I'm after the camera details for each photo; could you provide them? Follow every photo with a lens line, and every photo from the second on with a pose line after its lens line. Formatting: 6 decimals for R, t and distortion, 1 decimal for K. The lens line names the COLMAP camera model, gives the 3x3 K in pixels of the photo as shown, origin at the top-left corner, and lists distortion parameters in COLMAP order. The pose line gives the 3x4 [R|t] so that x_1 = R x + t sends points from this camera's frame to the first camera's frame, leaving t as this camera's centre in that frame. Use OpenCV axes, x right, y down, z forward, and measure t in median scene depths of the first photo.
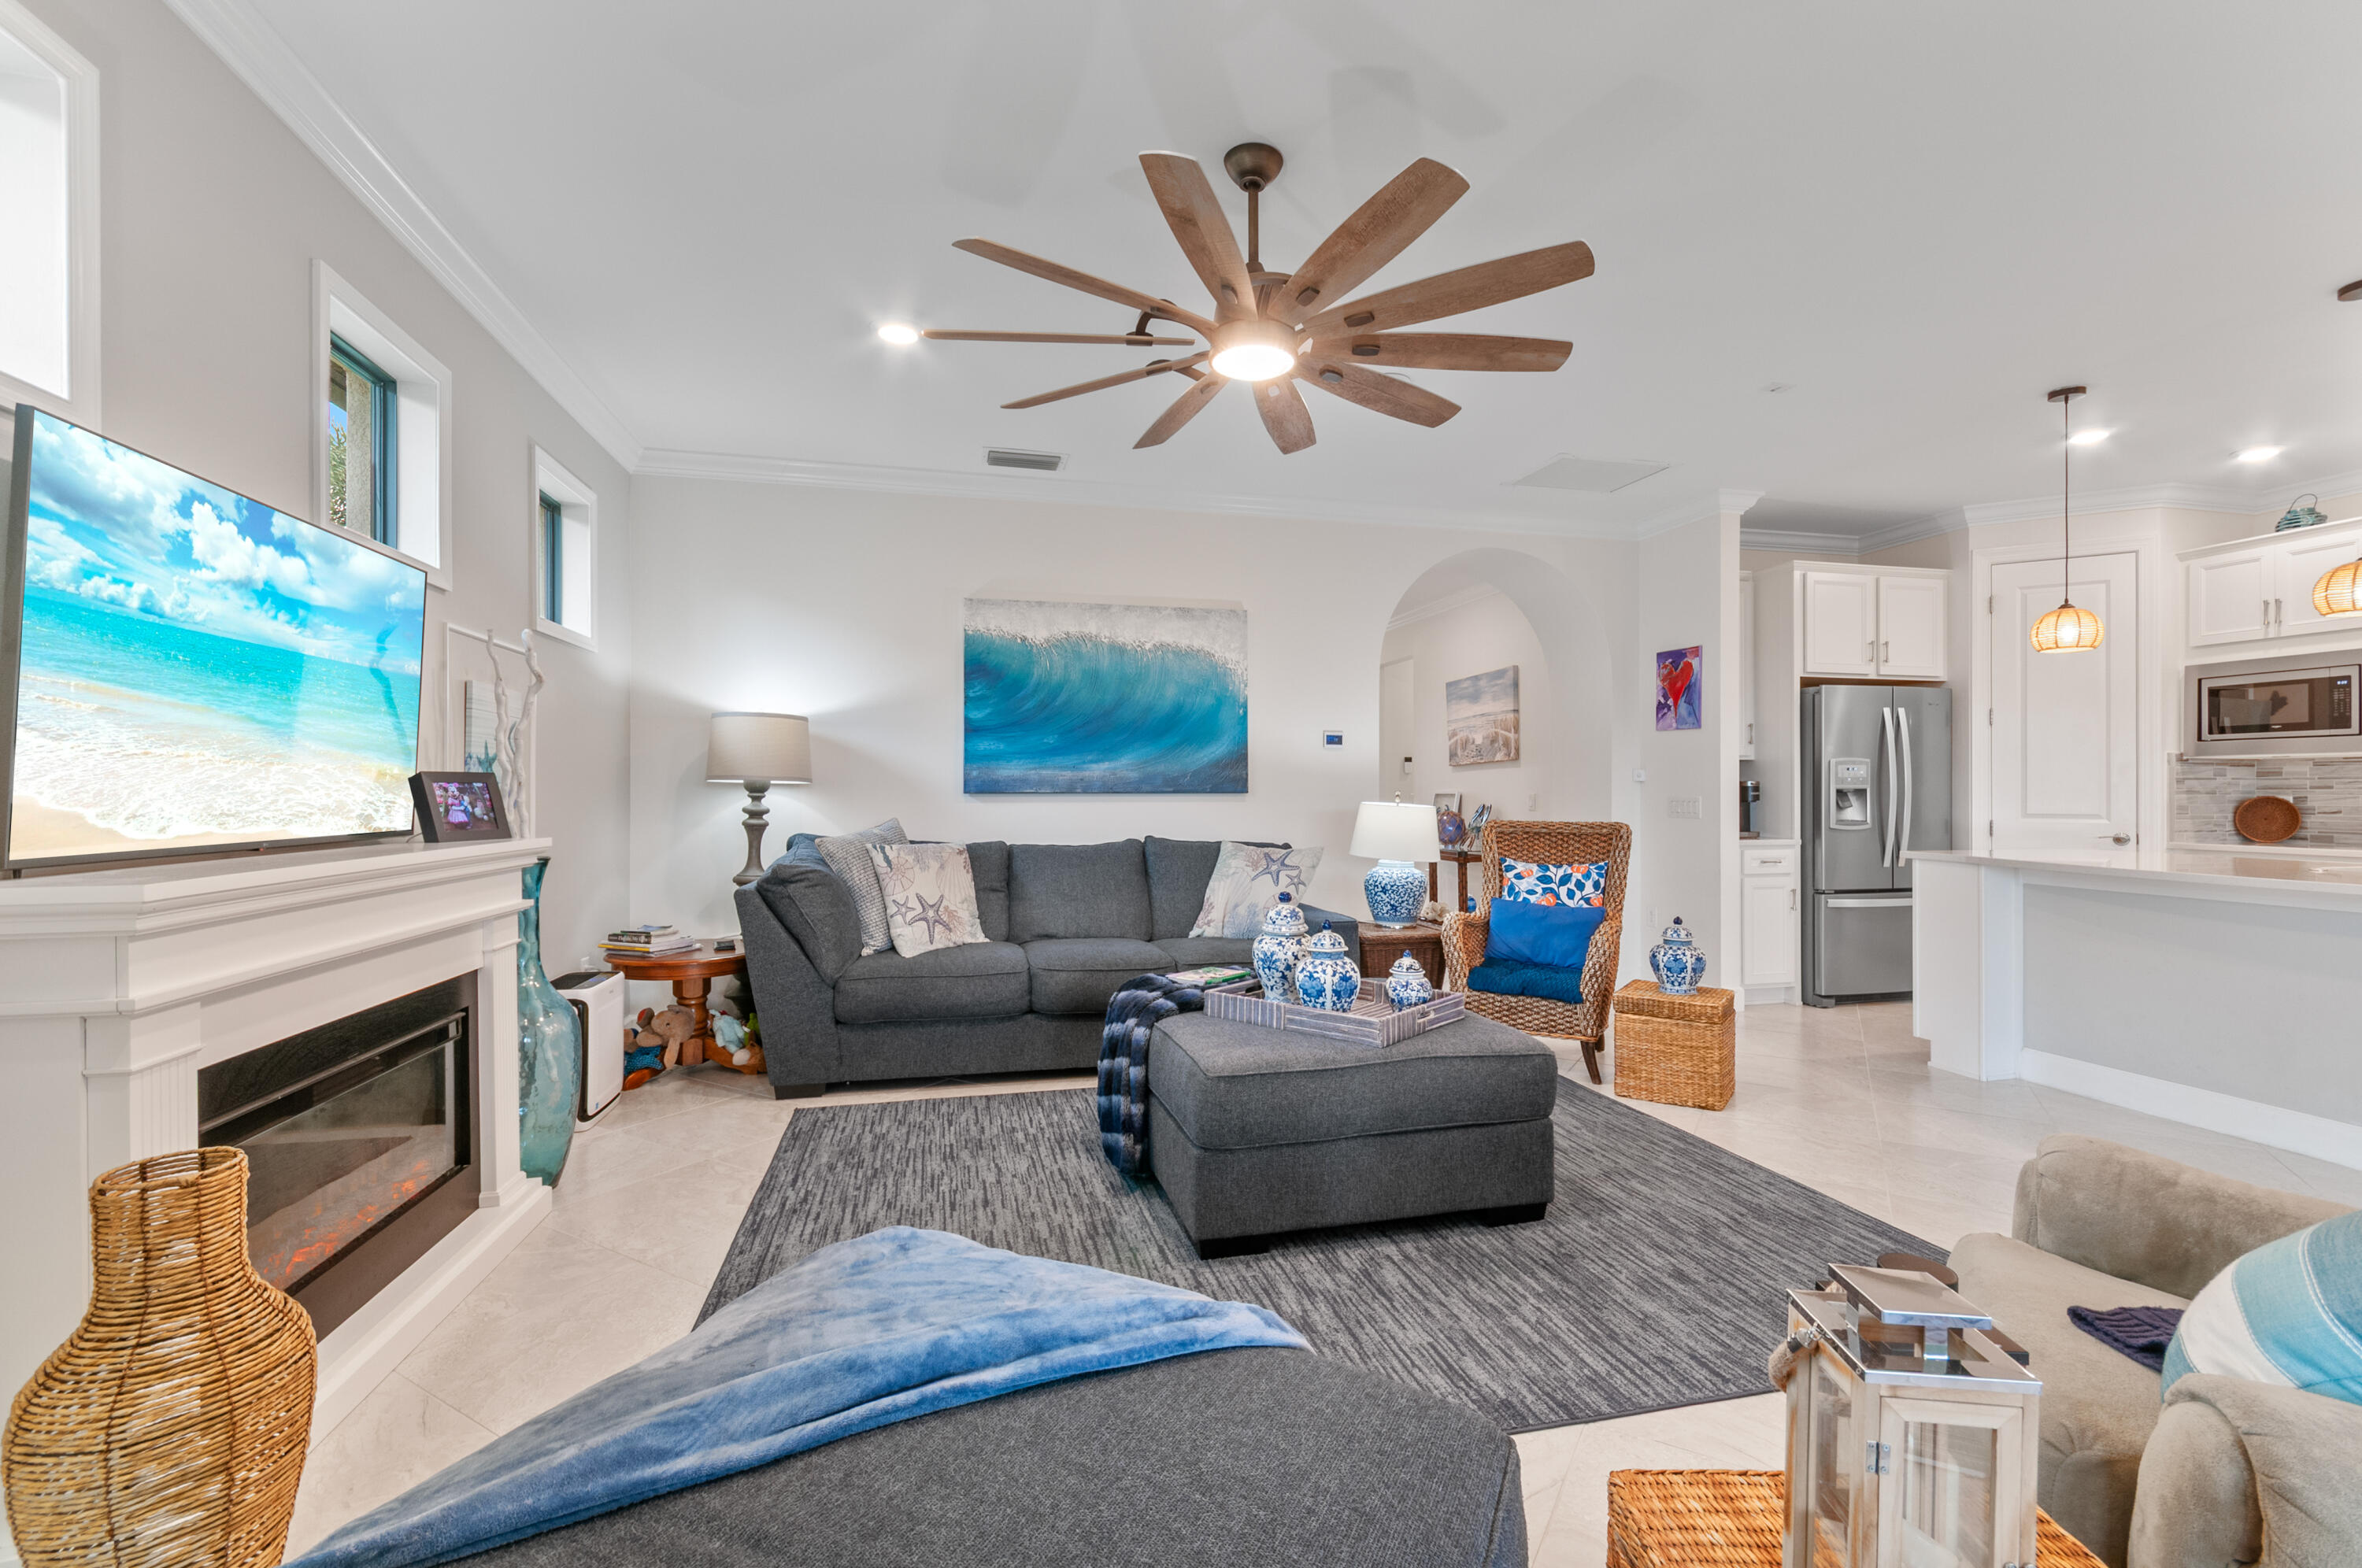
lens RADIAL K [[1040.5, 0, 1182.8], [0, 1040.5, 792.9], [0, 0, 1]] dist [0.000056, 0.000018]
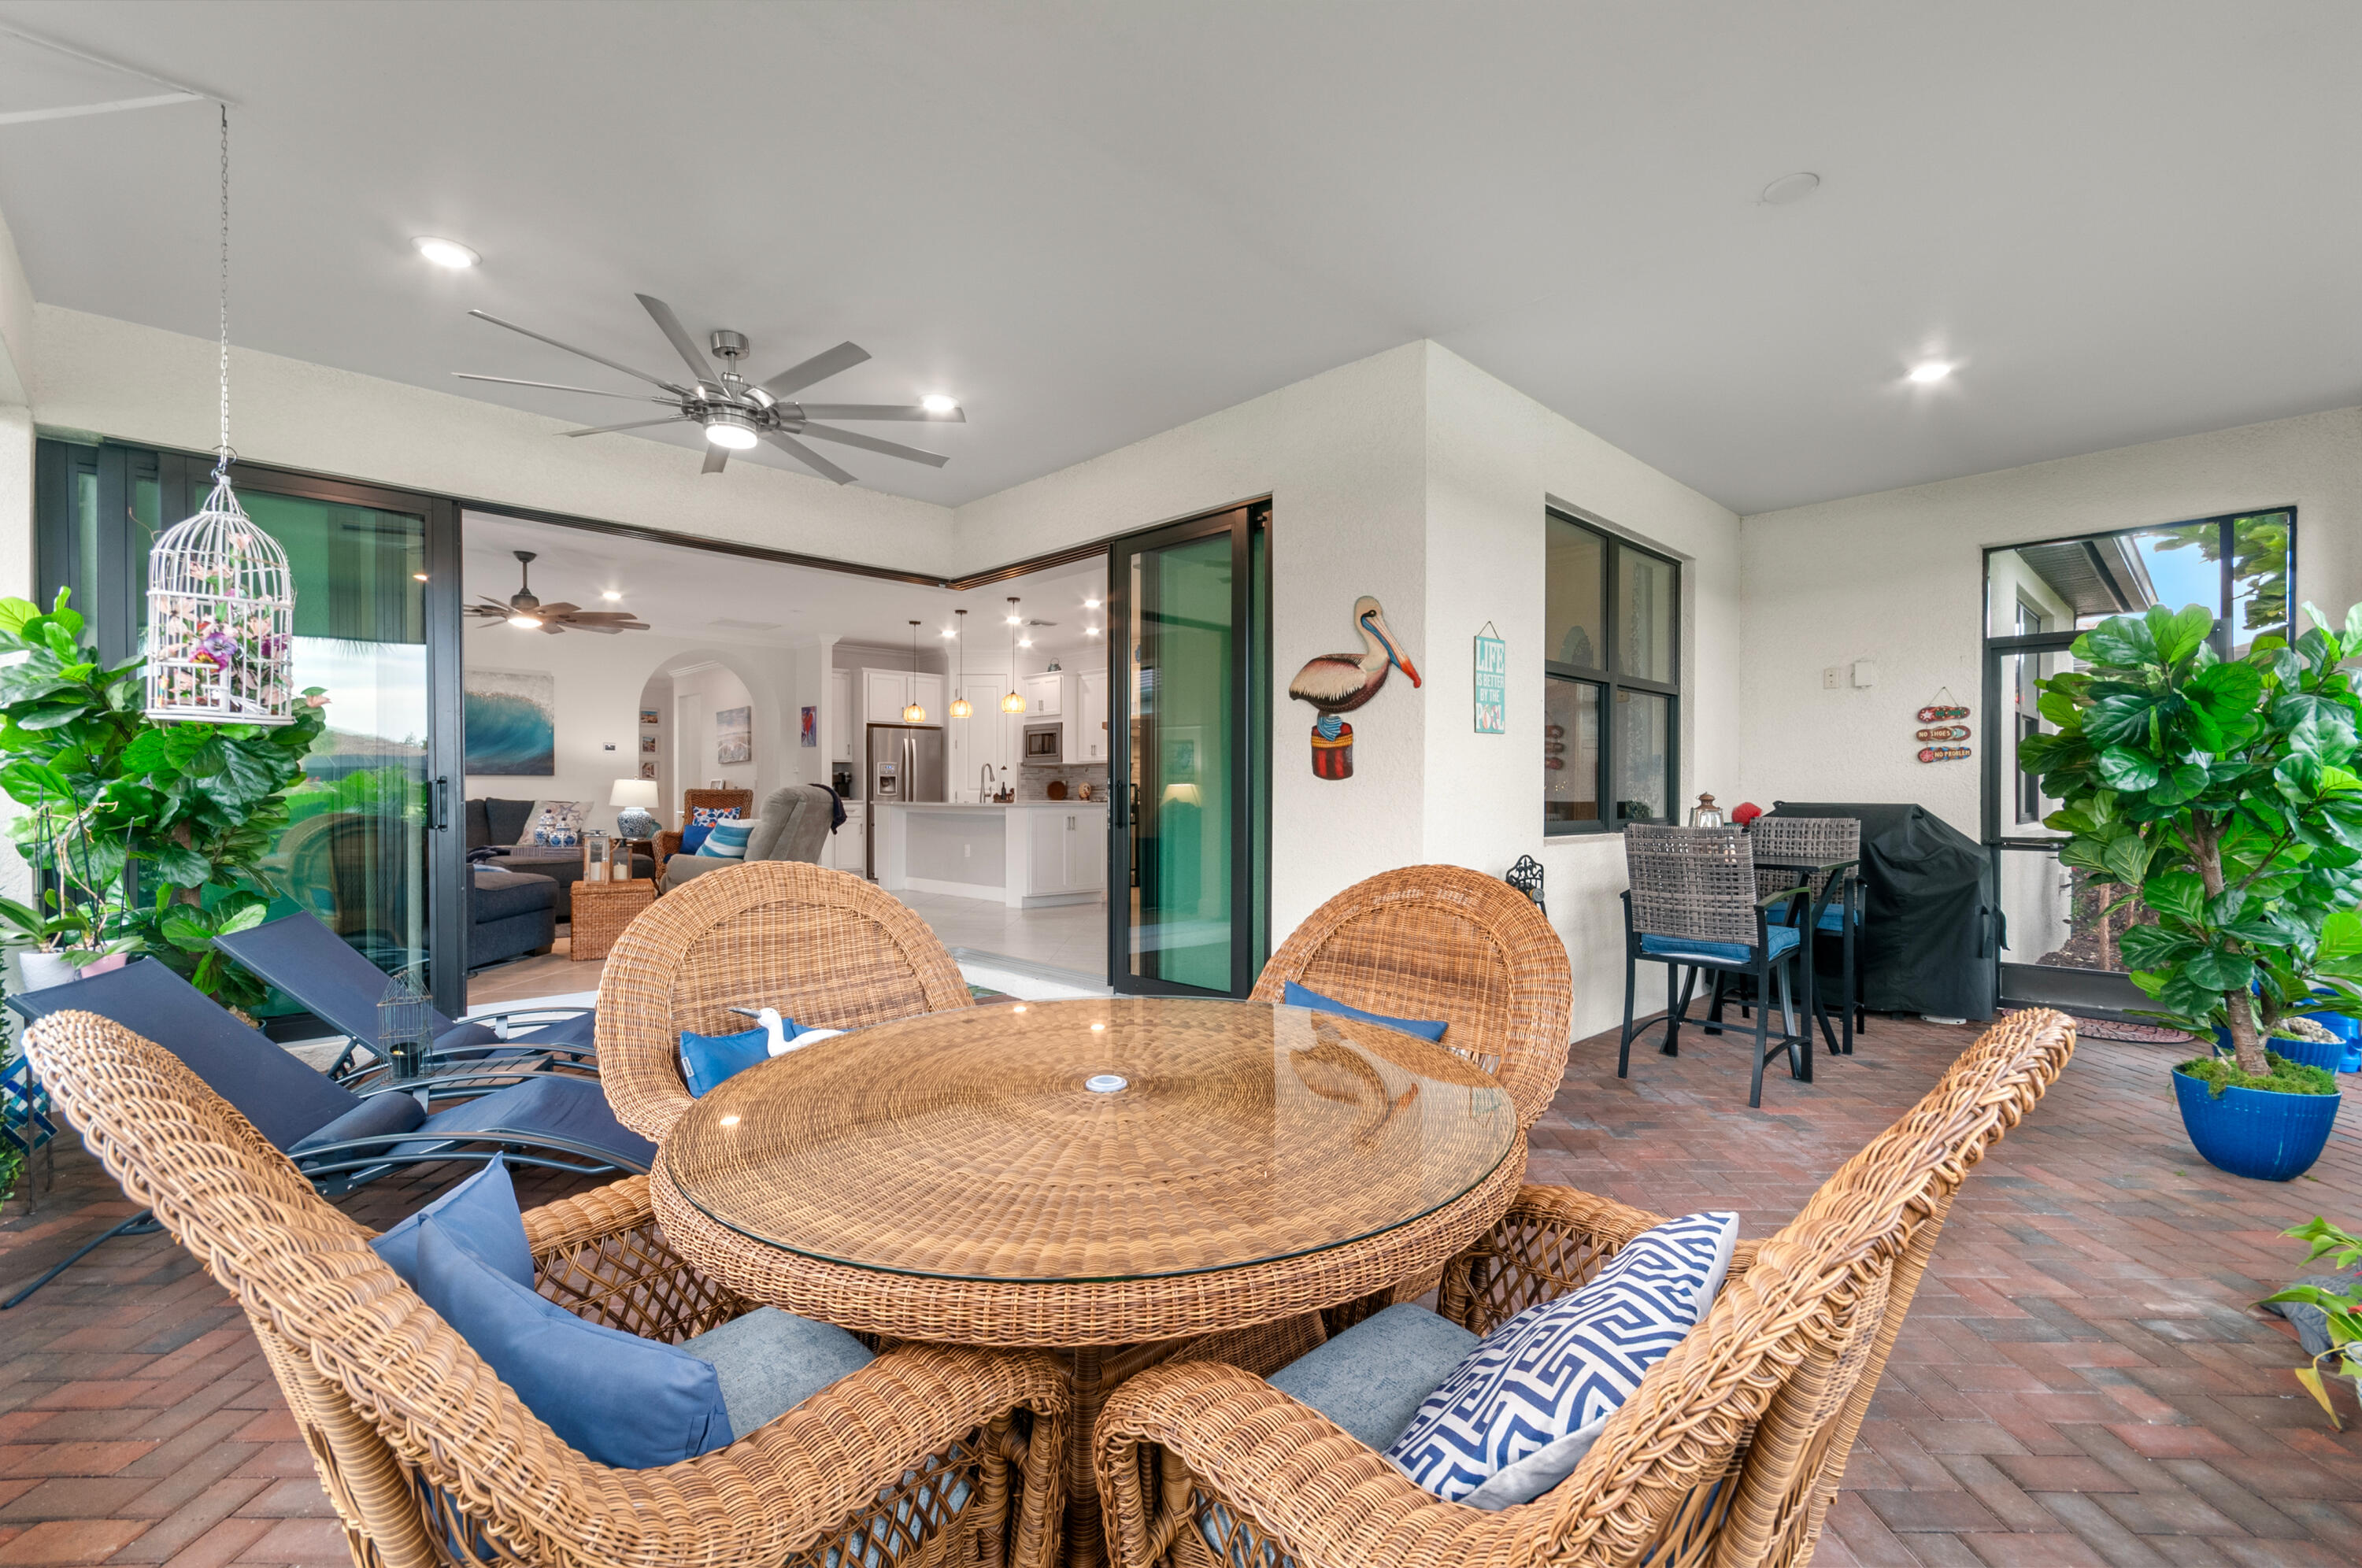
lens RADIAL K [[1040.5, 0, 1216.4], [0, 1040.5, 797.7], [0, 0, 1]] dist [0.000056, 0.000018]
pose [[0.844339, -0.001184, 0.535808, 0.065333], [-0.000368, 0.999996, 0.002790, 0.034479], [-0.535809, -0.002553, 0.844335, -1.198779]]
